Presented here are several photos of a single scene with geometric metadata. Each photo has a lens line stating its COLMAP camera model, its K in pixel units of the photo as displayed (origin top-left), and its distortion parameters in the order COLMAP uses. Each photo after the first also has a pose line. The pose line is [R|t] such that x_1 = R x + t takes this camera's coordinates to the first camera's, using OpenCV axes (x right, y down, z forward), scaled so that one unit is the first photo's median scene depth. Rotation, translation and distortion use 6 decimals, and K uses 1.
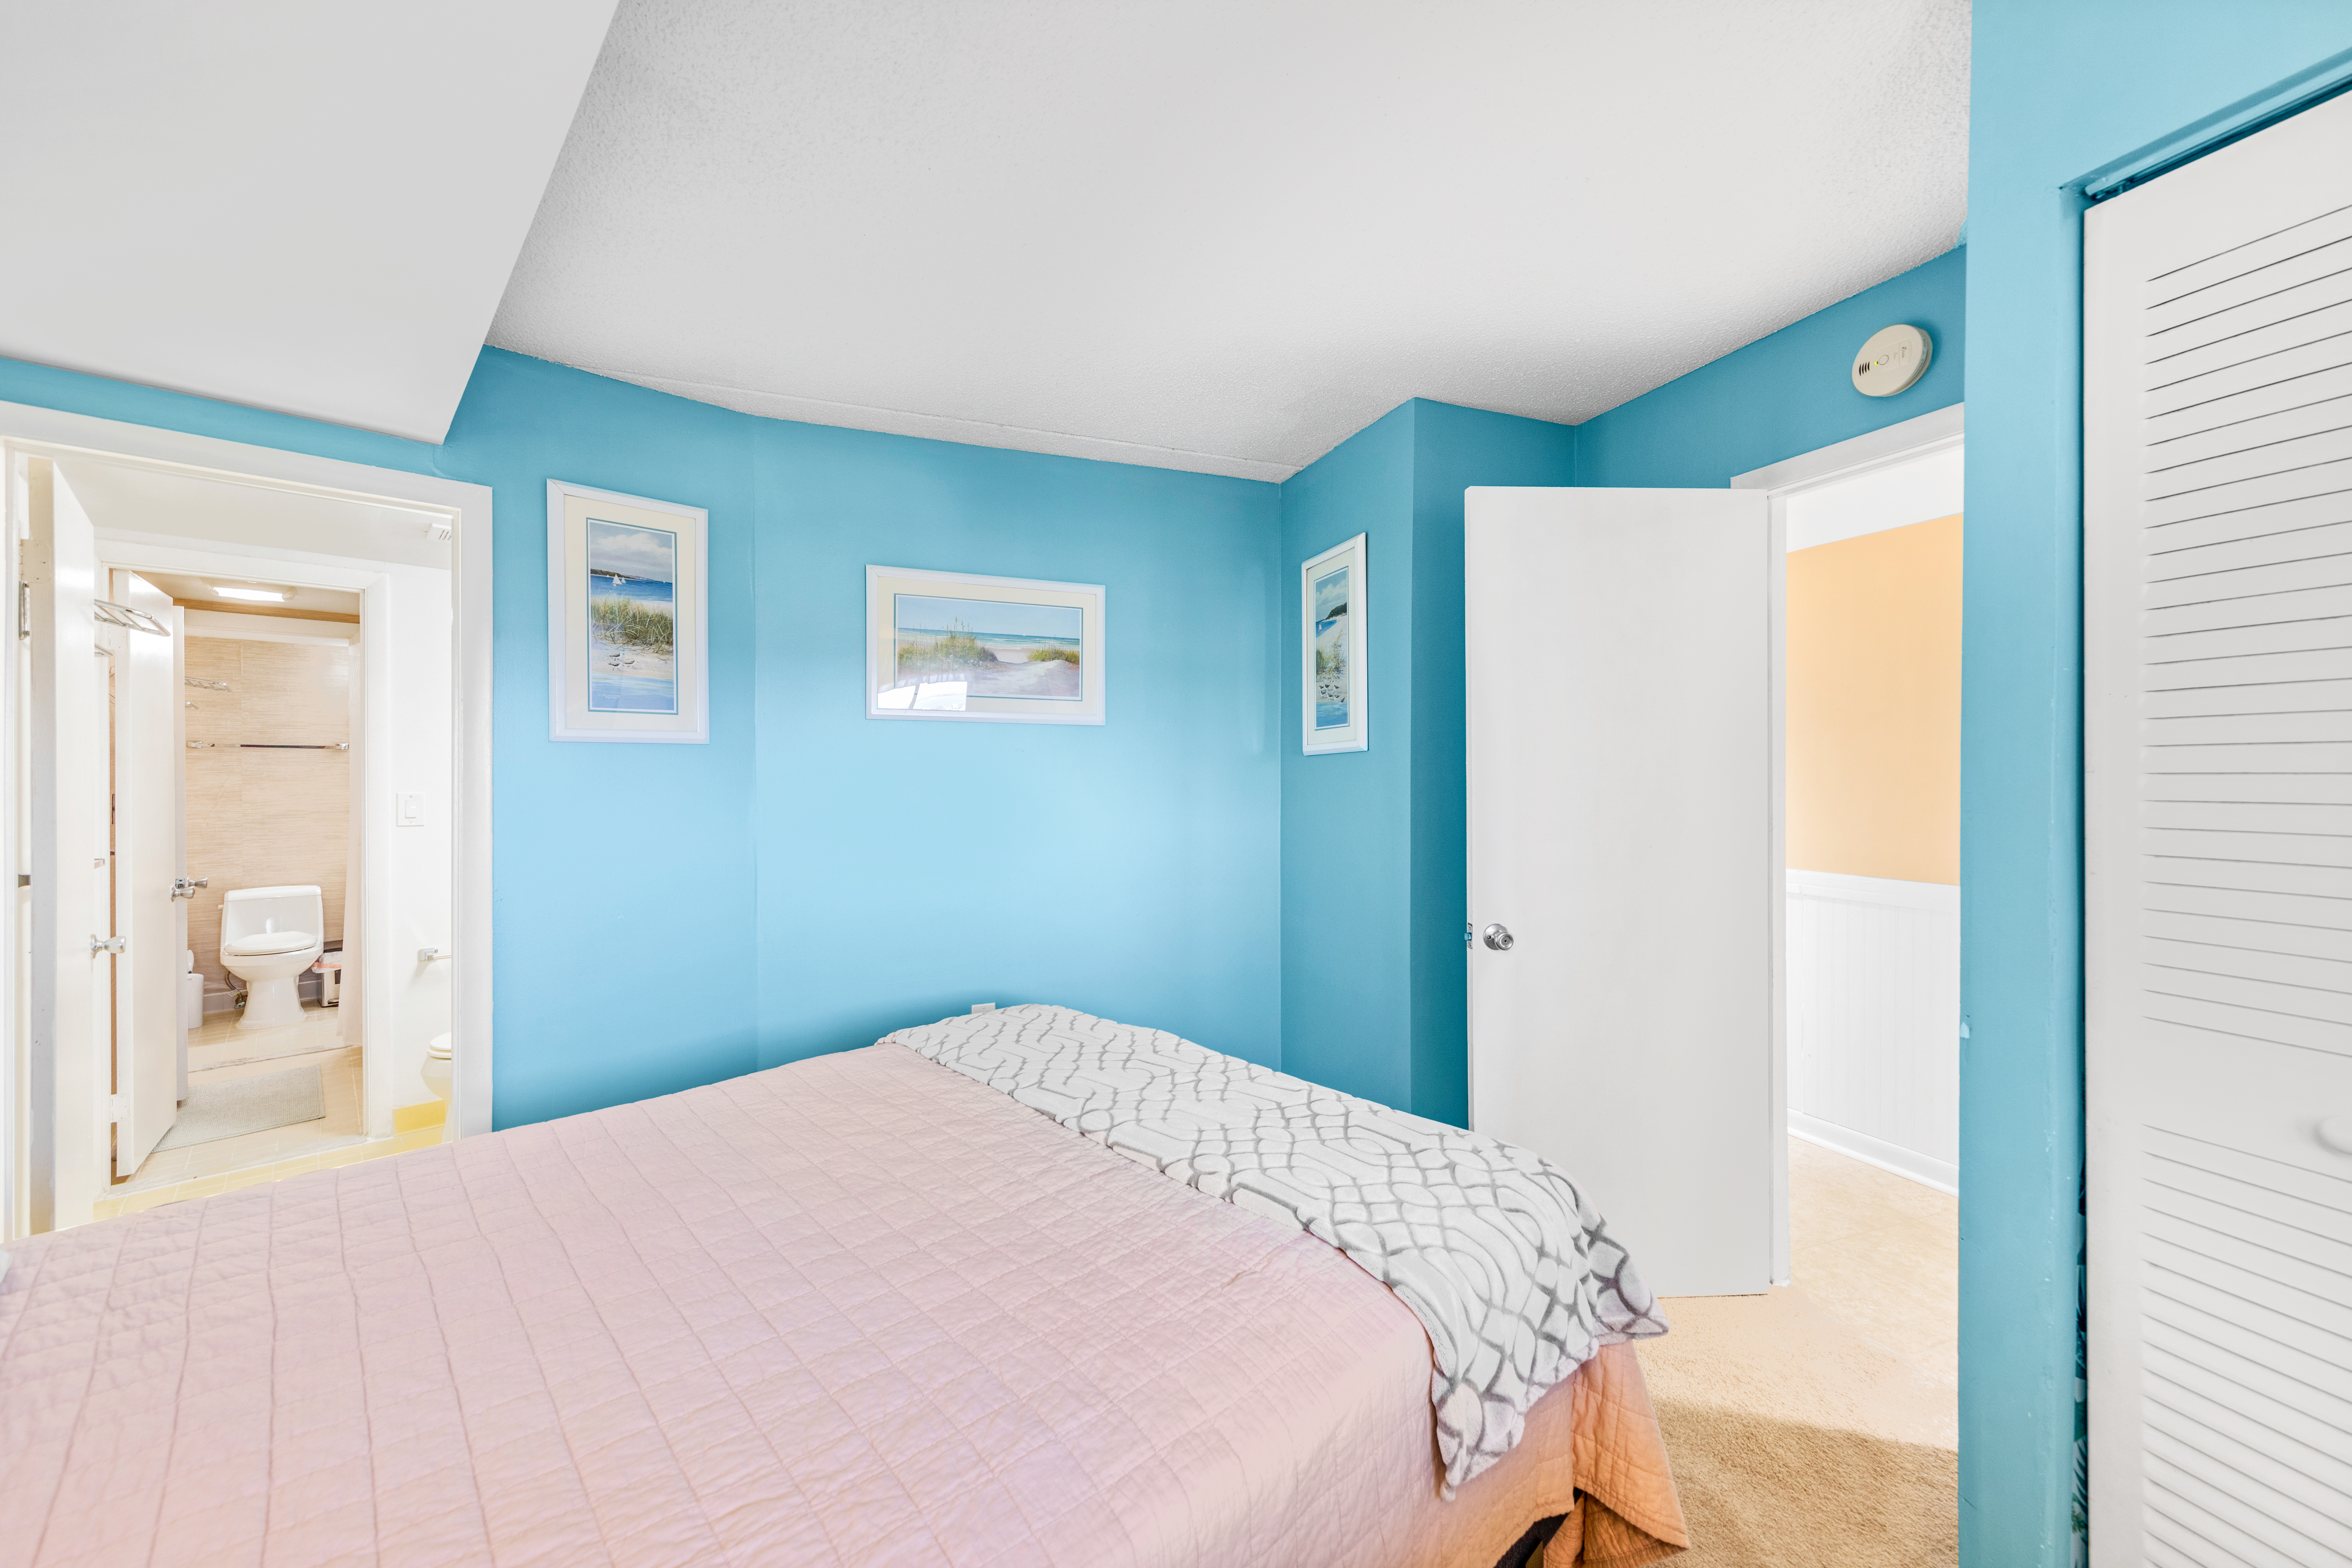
lens RADIAL K [[915.5, 0, 1172.4], [0, 915.5, 751.7], [0, 0, 1]] dist [0.002031, 0.000268]
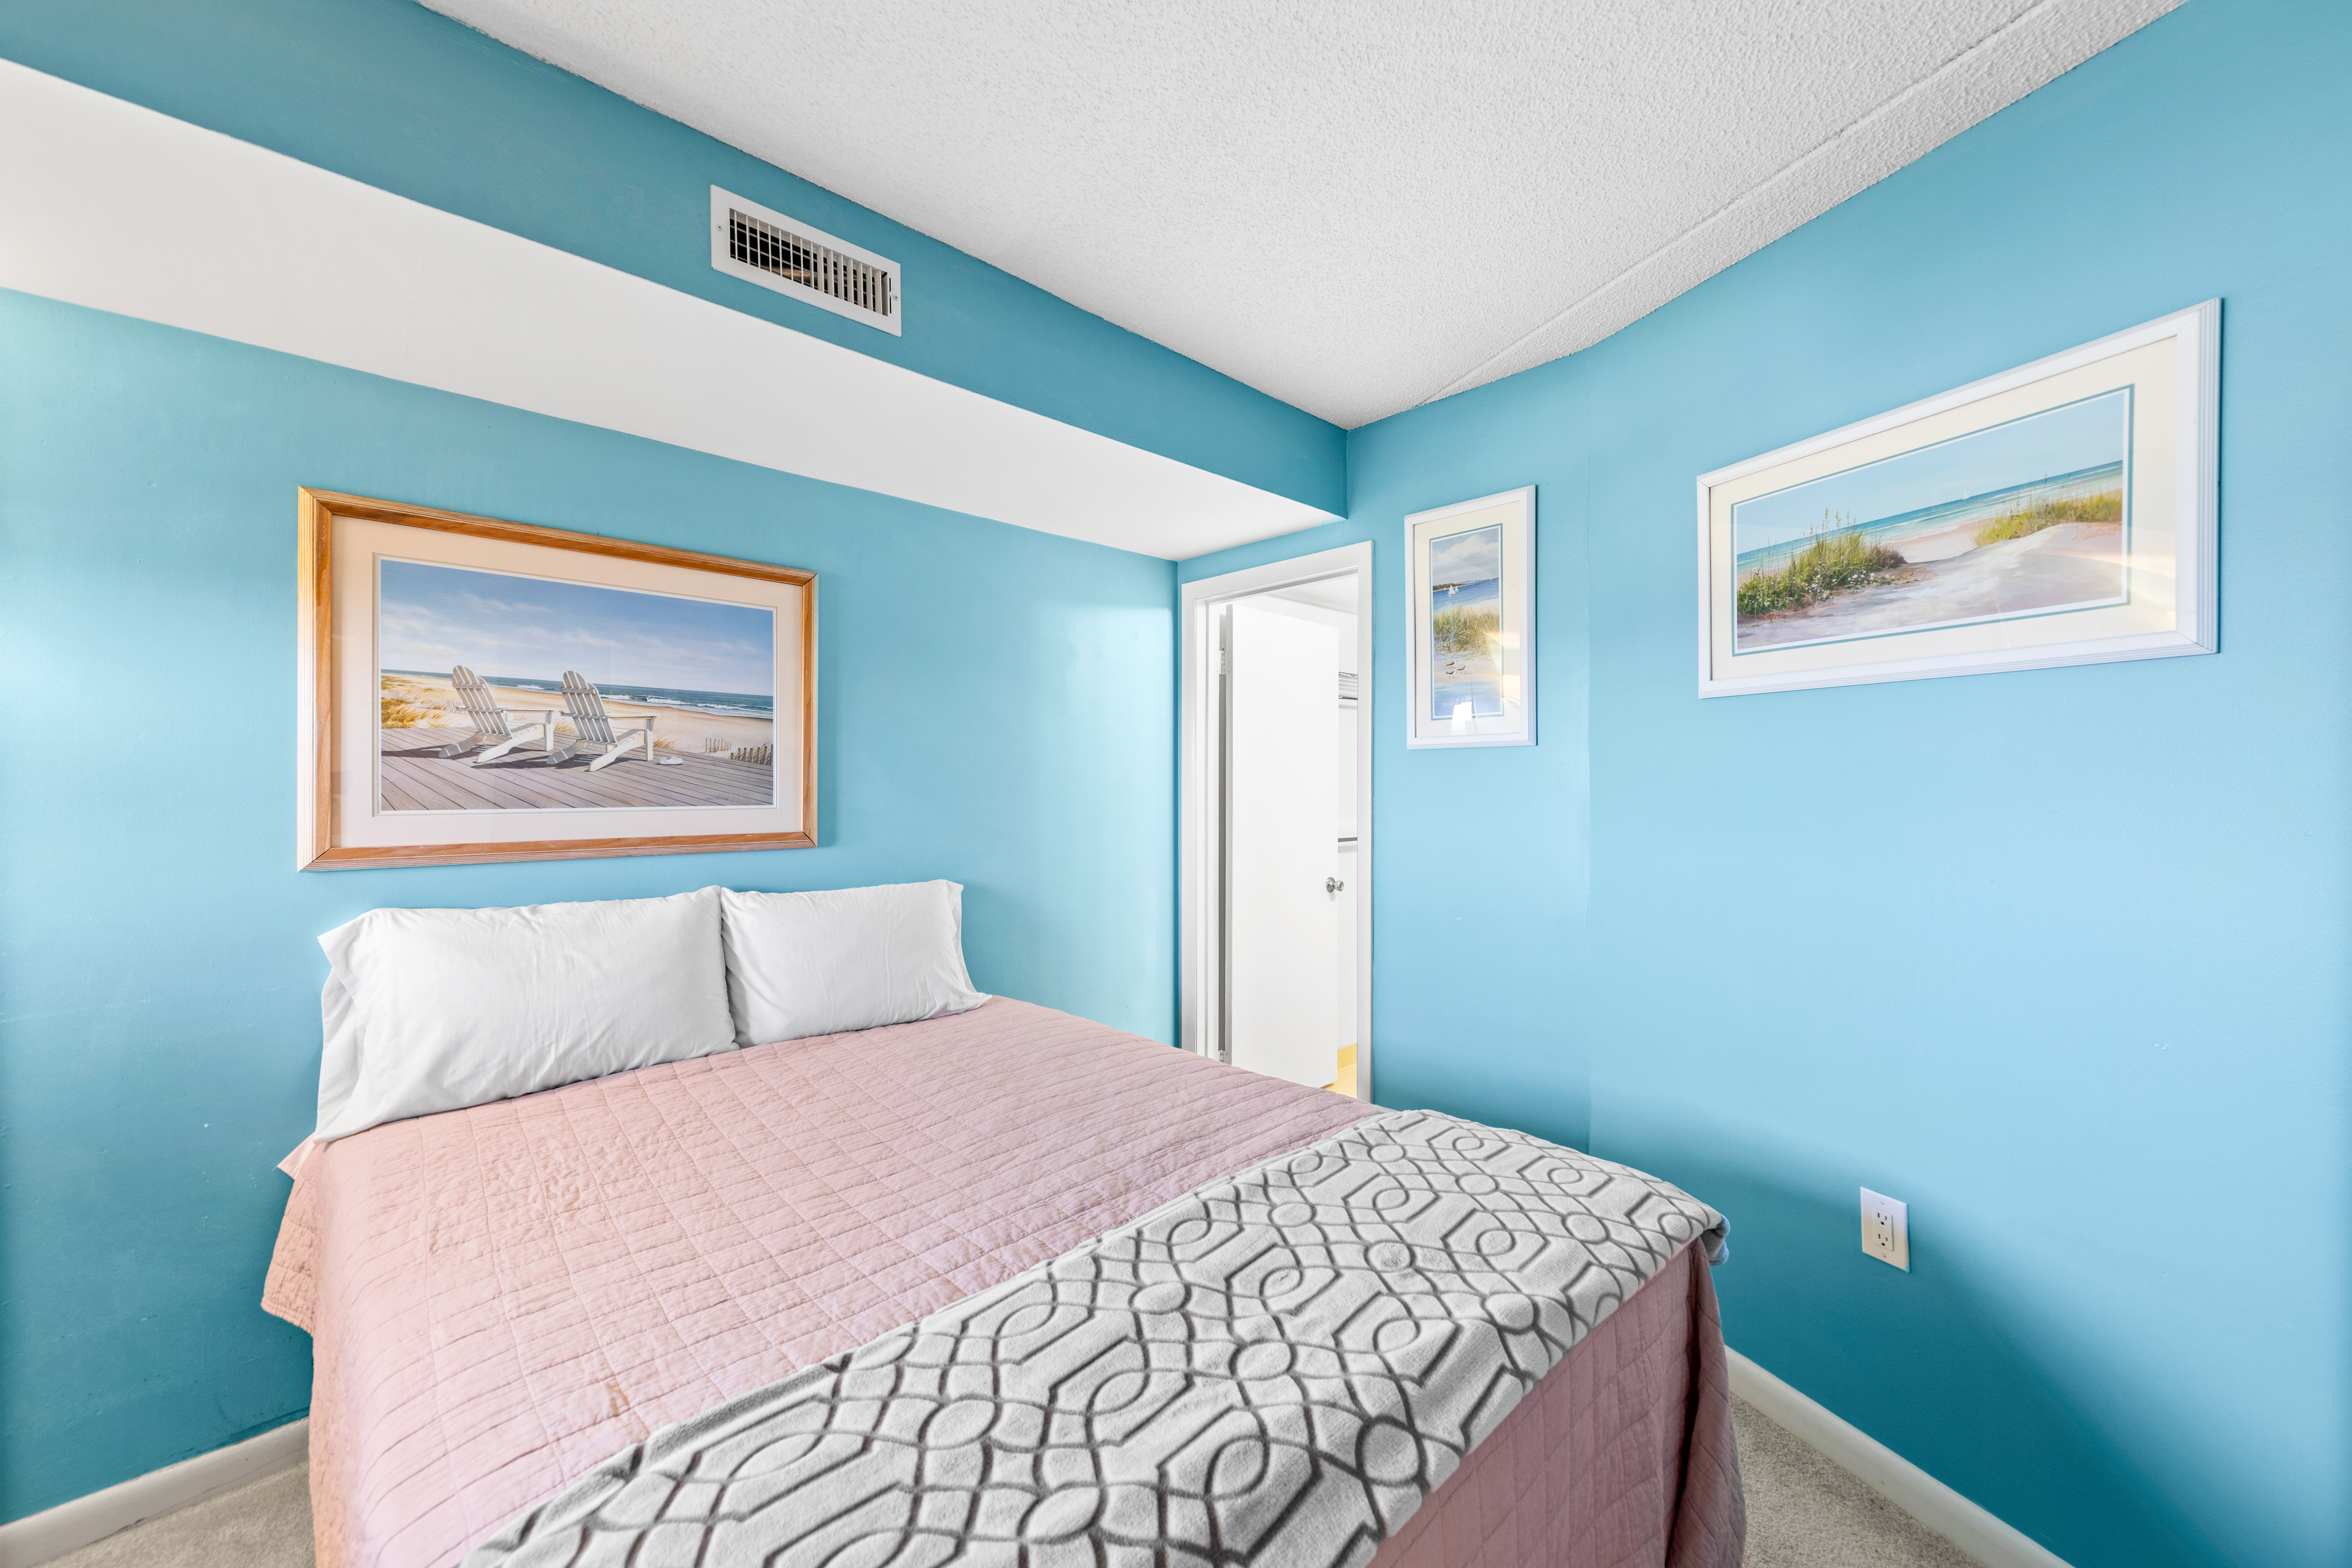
lens RADIAL K [[912.1, 0, 1176.0], [0, 912.1, 784.0], [0, 0, 1]] dist [0.000724, 0.000072]
pose [[-0.011792, -0.000647, -0.999930, 0.403319], [0.026722, 0.999642, -0.000962, 0.021211], [0.999573, -0.026732, -0.011770, 0.674032]]
